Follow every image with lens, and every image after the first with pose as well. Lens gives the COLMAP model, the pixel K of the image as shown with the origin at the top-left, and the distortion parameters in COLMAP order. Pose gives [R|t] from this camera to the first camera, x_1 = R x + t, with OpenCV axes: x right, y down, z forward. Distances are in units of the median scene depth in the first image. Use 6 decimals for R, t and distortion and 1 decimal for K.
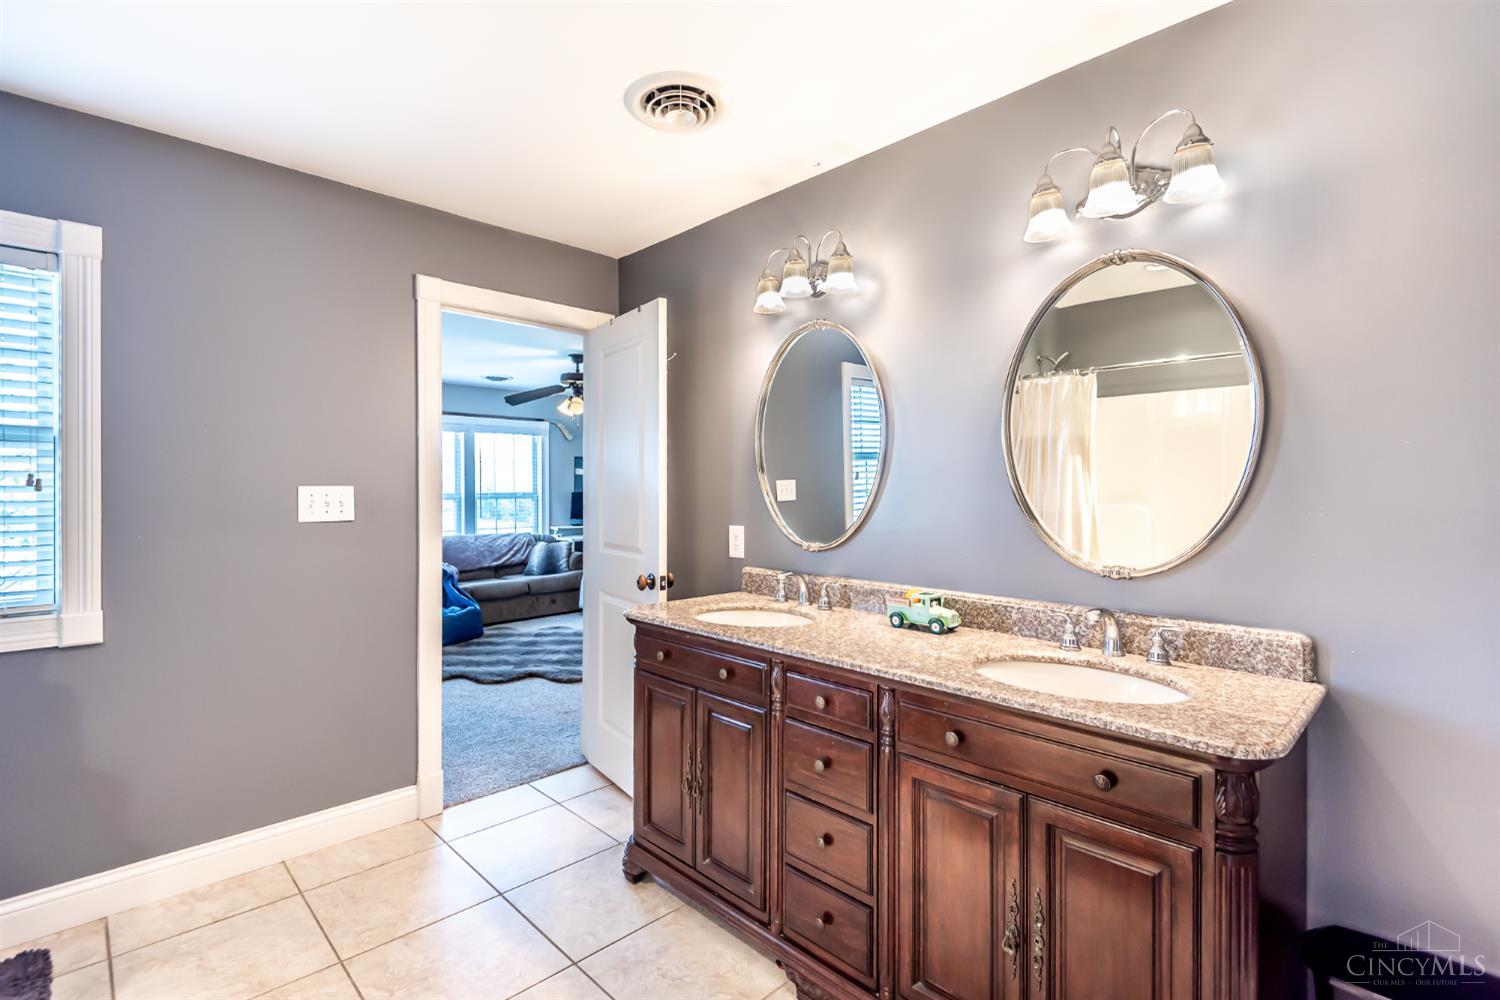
lens RADIAL K [[717.7, 0, 749.5], [0, 717.7, 493.5], [0, 0, 1]] dist [0.019026, -0.002235]
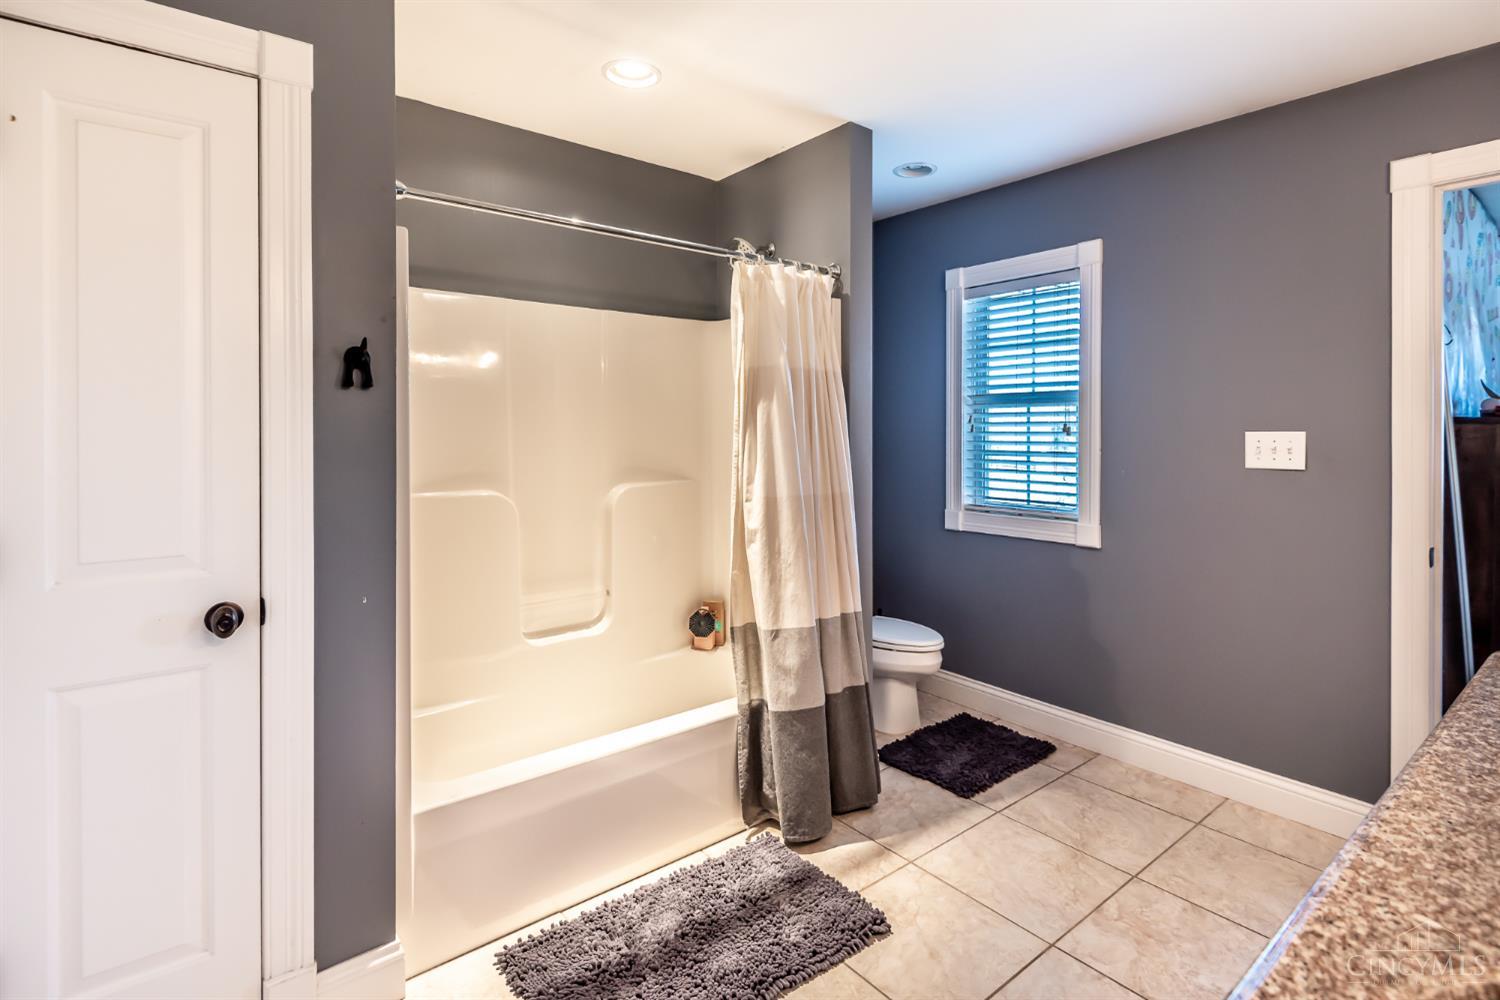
lens RADIAL K [[717.7, 0, 734.2], [0, 717.7, 434.8], [0, 0, 1]] dist [0.019026, -0.002235]
pose [[-0.095056, 0.005842, -0.995455, 0.500286], [-0.002680, 0.999978, 0.006124, -0.011890], [0.995468, 0.003250, -0.095038, 0.457829]]
